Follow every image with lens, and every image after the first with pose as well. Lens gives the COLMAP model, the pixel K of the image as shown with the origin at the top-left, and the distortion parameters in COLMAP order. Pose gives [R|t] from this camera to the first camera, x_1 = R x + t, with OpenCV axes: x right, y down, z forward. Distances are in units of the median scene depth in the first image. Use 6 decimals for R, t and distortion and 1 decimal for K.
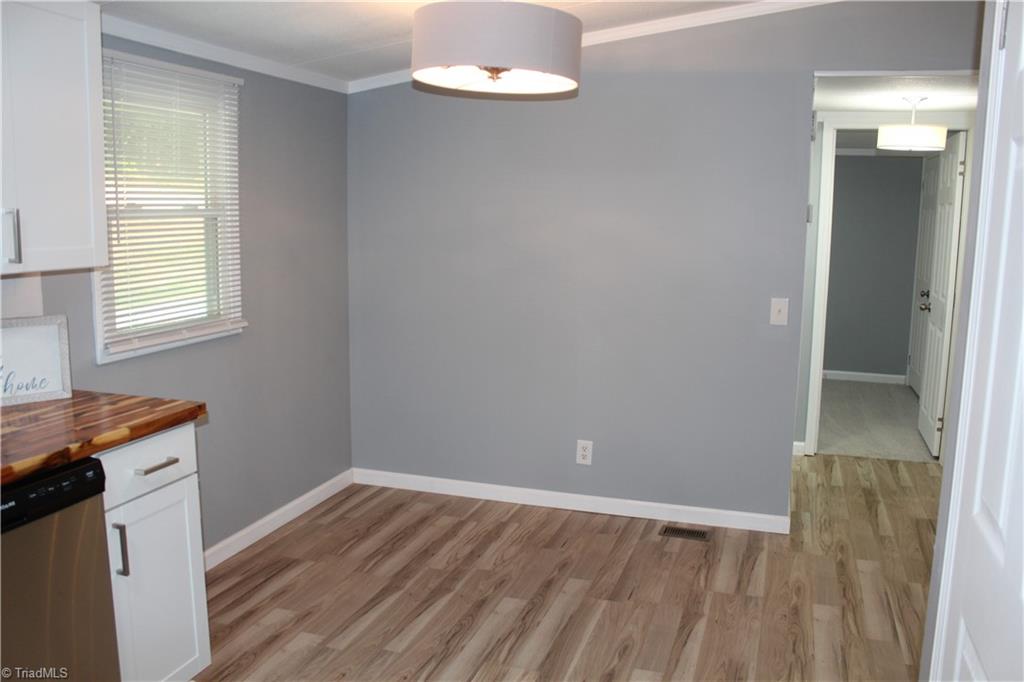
lens RADIAL K [[864.2, 0, 512.0], [0, 864.2, 341.0], [0, 0, 1]] dist [-0.160203, 0.150500]
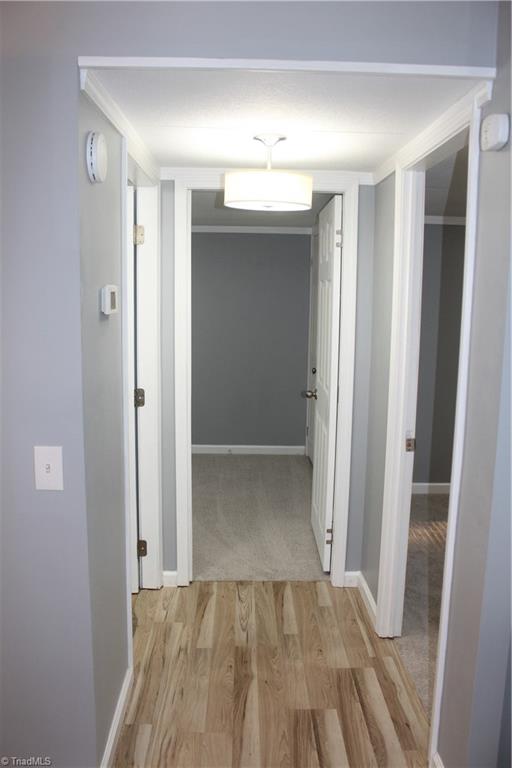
lens RADIAL K [[648.2, 0, 256.0], [0, 648.2, 384.0], [0, 0, 1]] dist [-0.160203, 0.150500]
pose [[0.944297, -0.049677, 0.325323, 0.233752], [0.048550, 0.998754, 0.011585, -0.069522], [-0.325493, 0.004855, 0.945532, 0.399321]]
